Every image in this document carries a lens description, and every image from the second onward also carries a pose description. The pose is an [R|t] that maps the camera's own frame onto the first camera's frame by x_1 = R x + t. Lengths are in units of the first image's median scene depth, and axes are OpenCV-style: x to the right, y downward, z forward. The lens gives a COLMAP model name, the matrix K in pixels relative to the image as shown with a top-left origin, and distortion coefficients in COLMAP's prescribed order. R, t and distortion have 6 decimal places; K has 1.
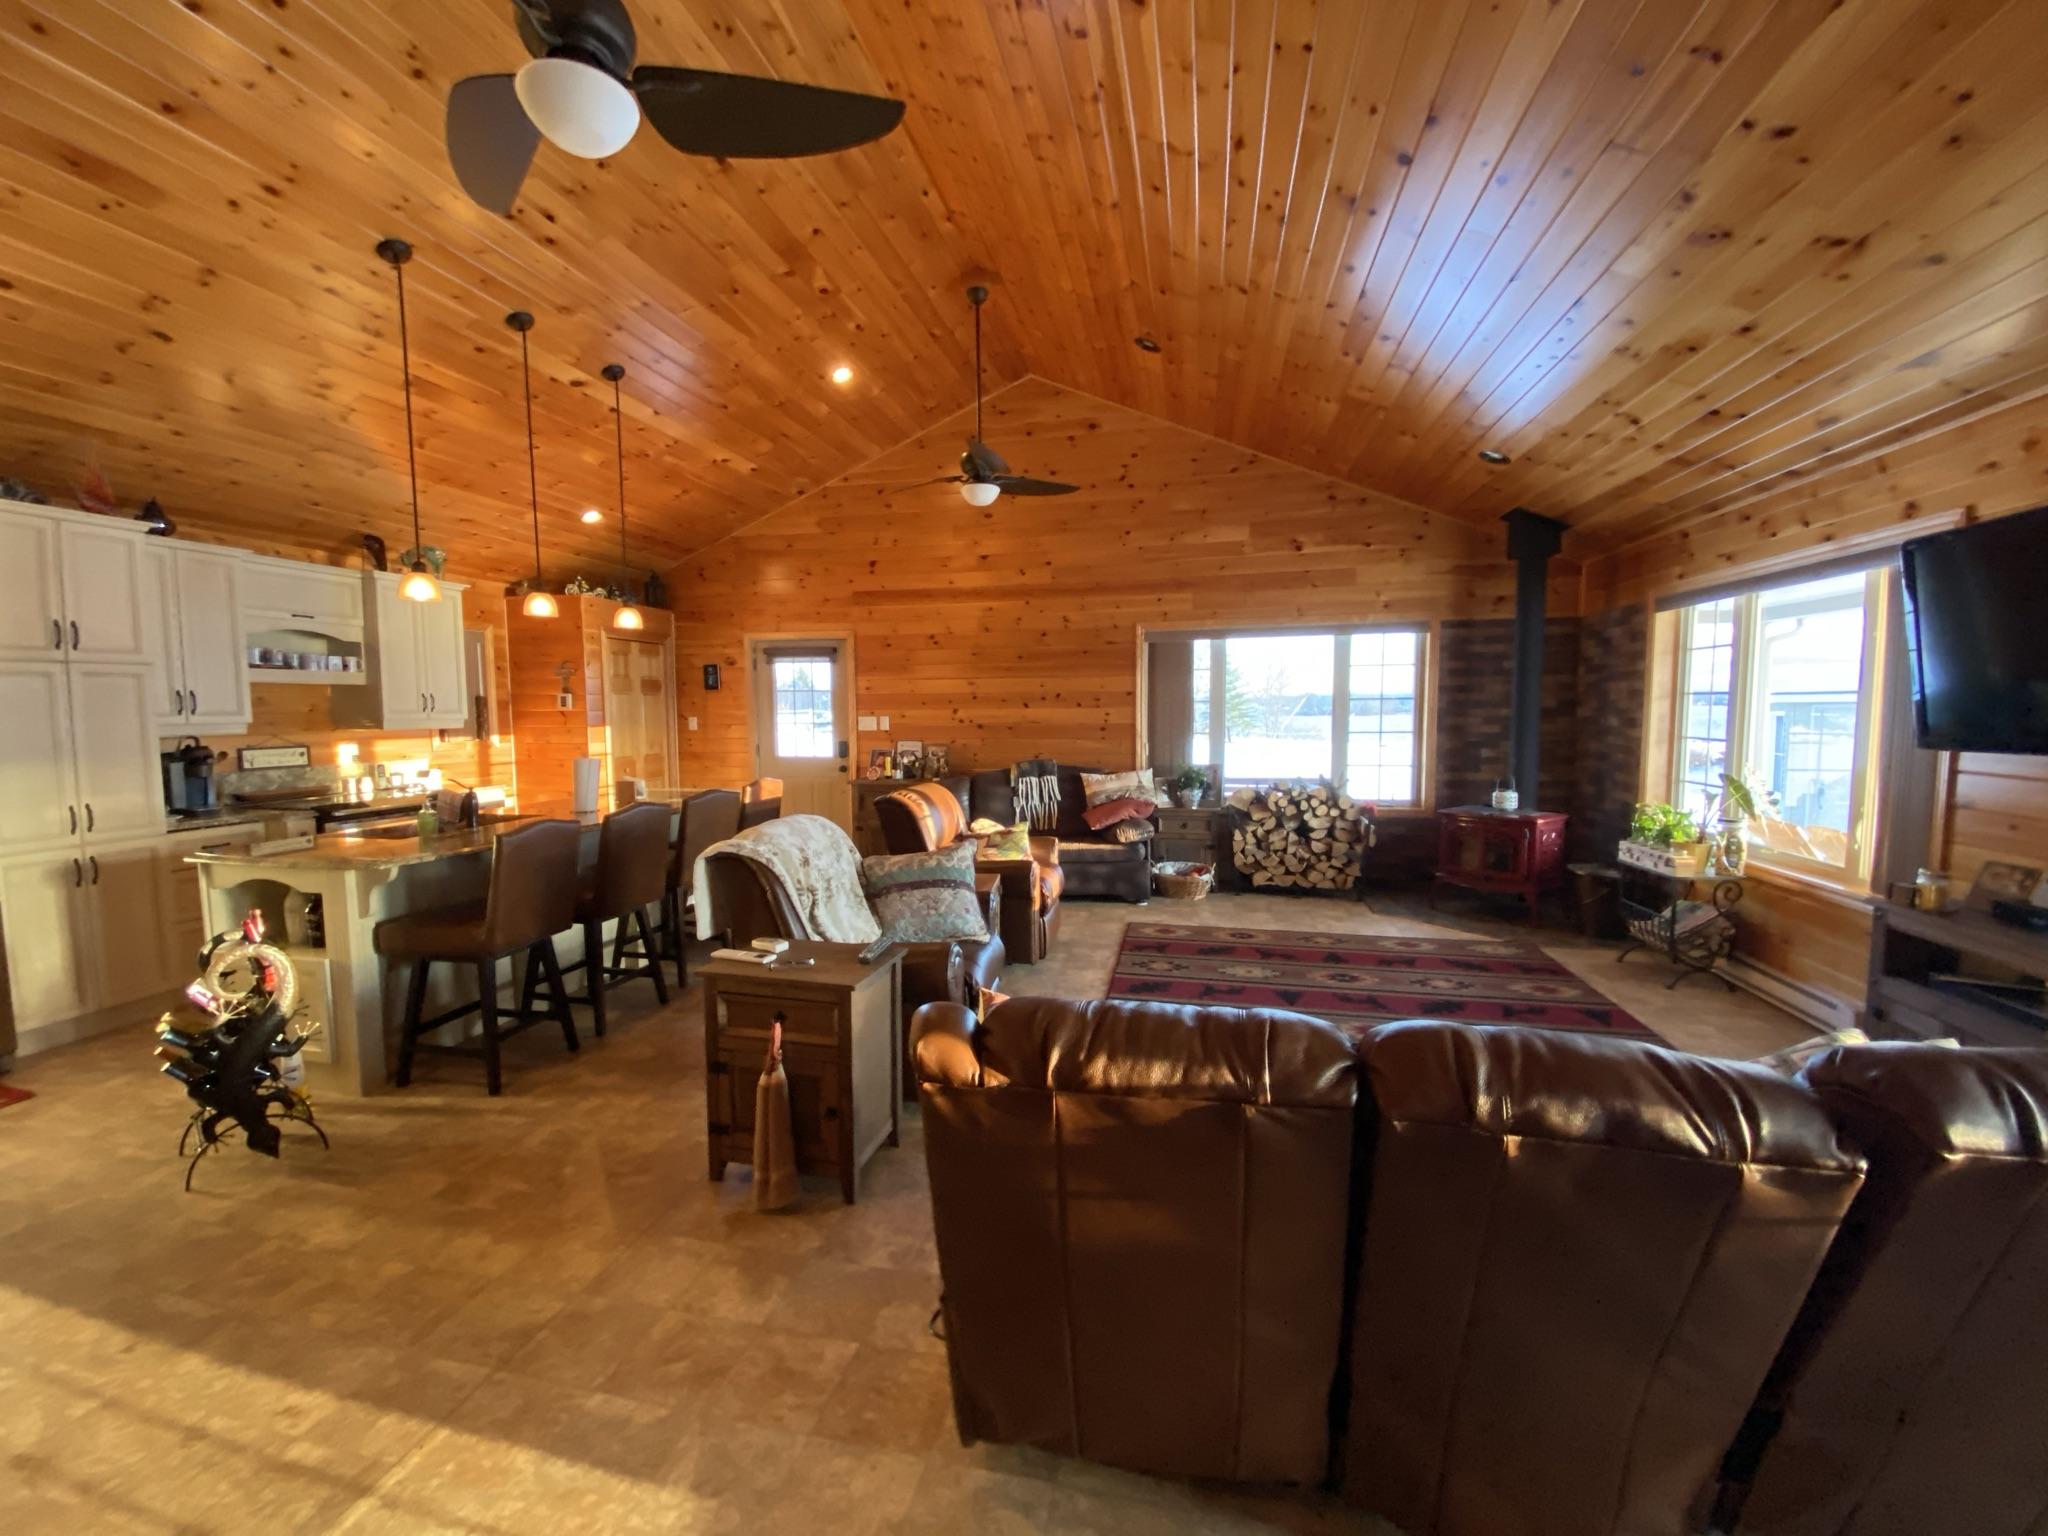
lens RADIAL K [[834.5, 0, 1023.9], [0, 834.5, 777.1], [0, 0, 1]] dist [0.020156, -0.017674]
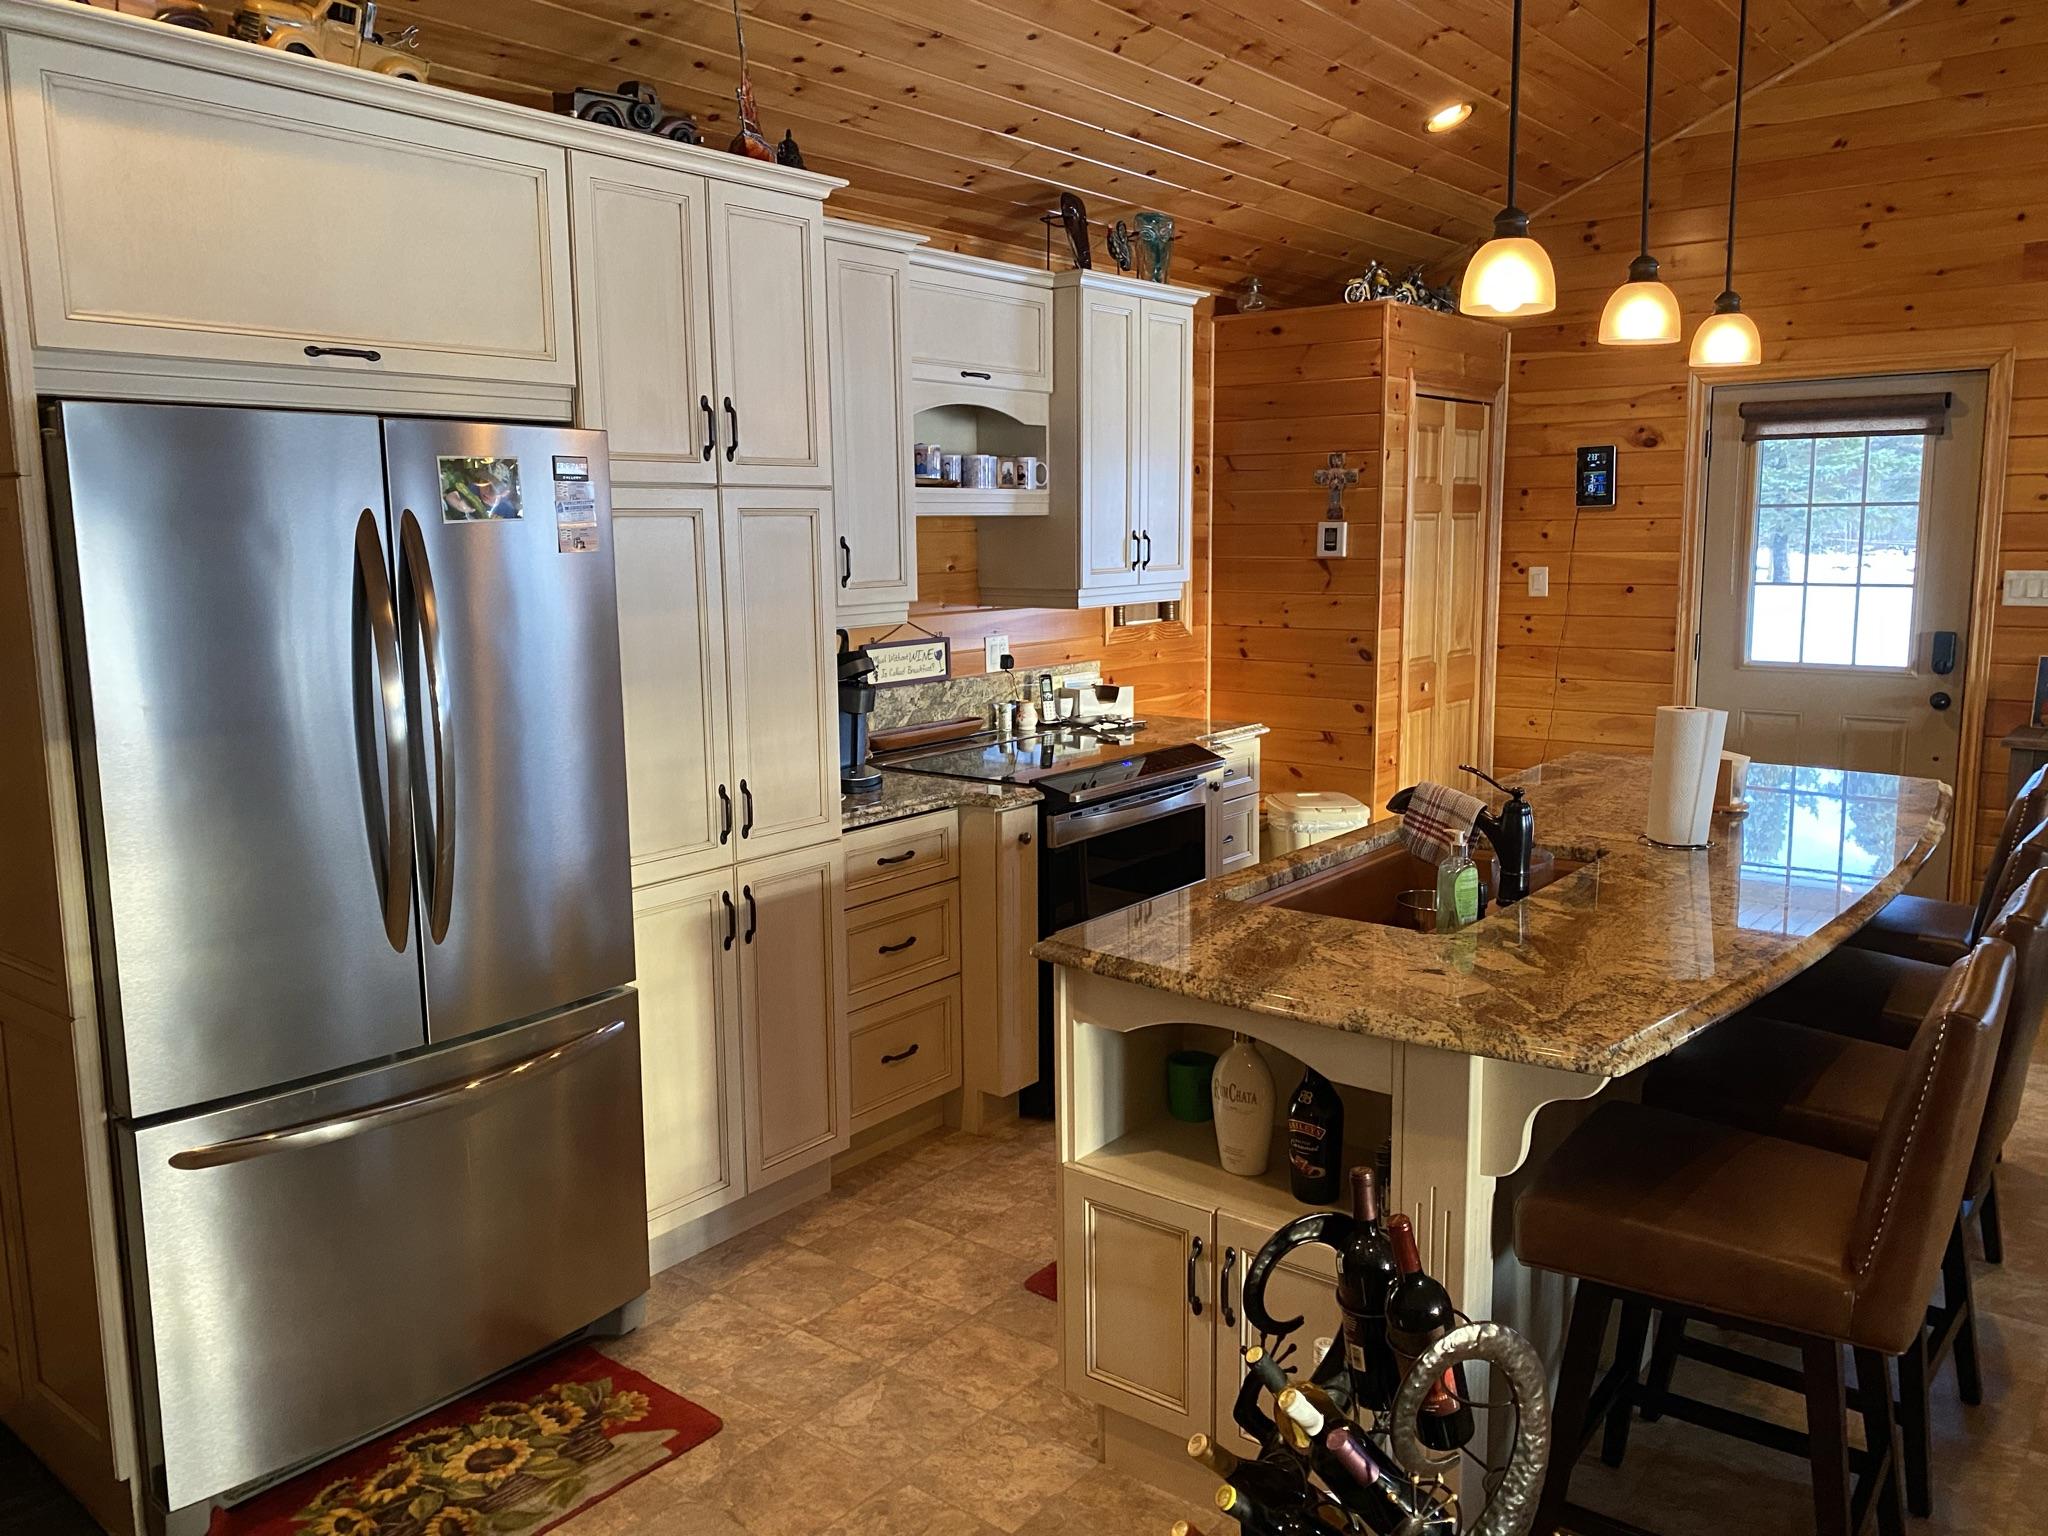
lens RADIAL K [[1555.8, 0, 1022.4], [0, 1555.8, 764.0], [0, 0, 1]] dist [0.037586, -0.009539]
pose [[0.911333, 0.059783, -0.407305, -0.408417], [-0.027837, 0.996084, 0.083917, -0.039623], [0.410727, -0.065138, 0.909429, 0.160766]]
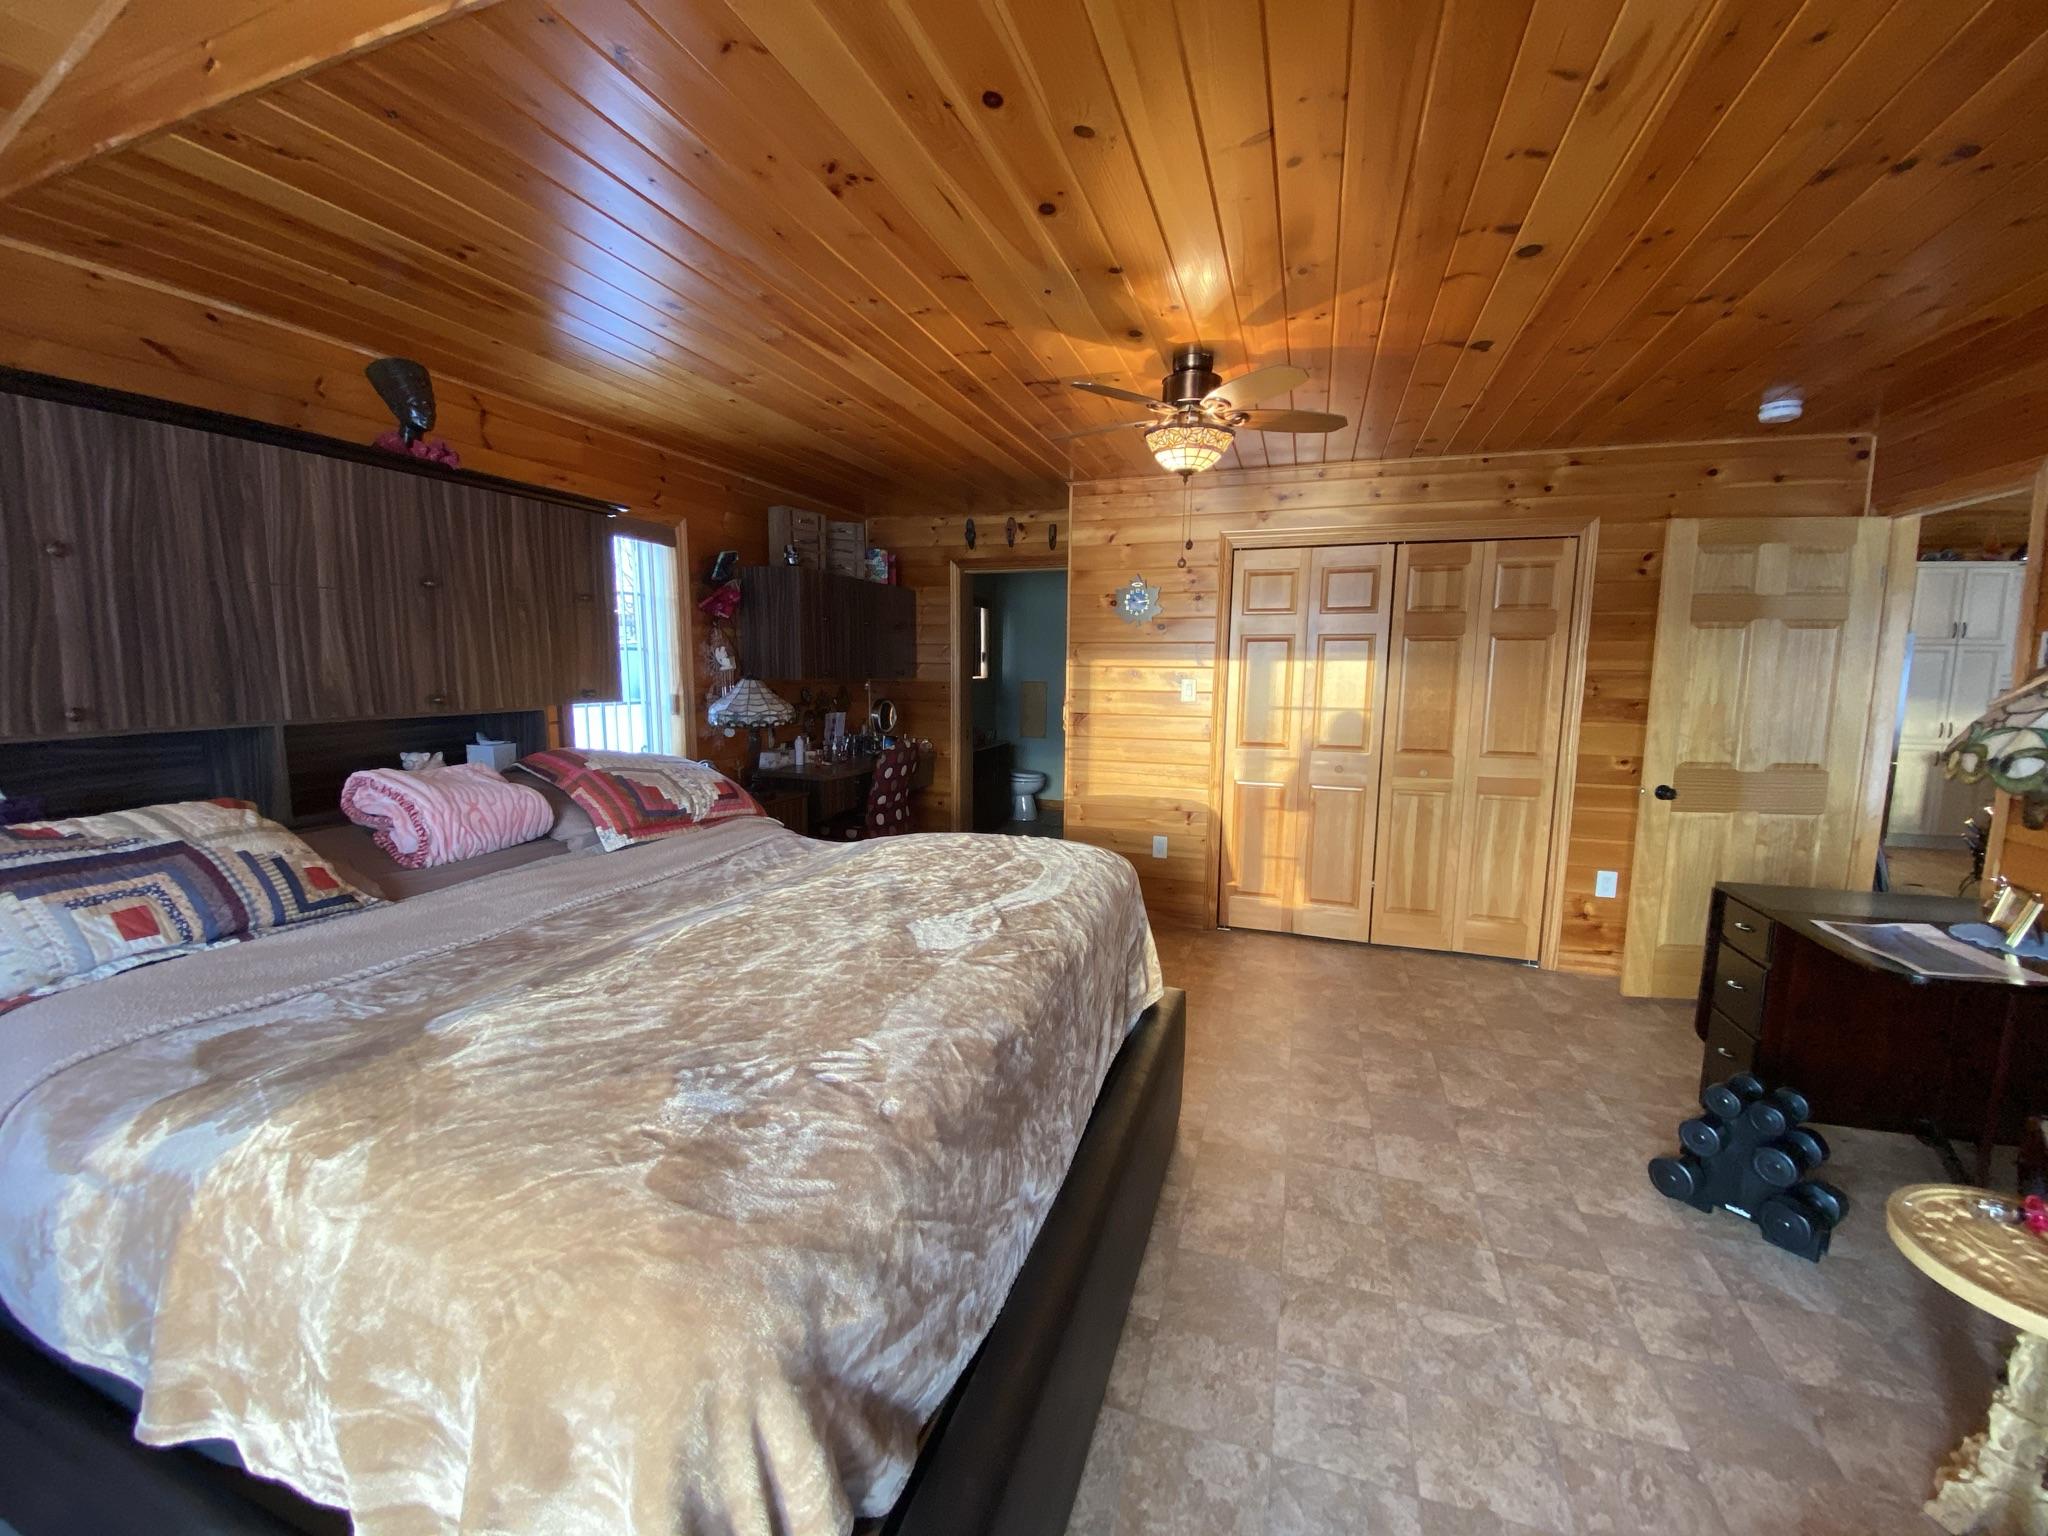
lens RADIAL K [[834.5, 0, 1028.8], [0, 834.5, 774.6], [0, 0, 1]] dist [0.020156, -0.017674]
pose [[-0.098488, 0.140245, -0.985206, 0.584898], [-0.092306, 0.984464, 0.149367, 0.037464], [0.990848, 0.105651, -0.084012, -0.550566]]
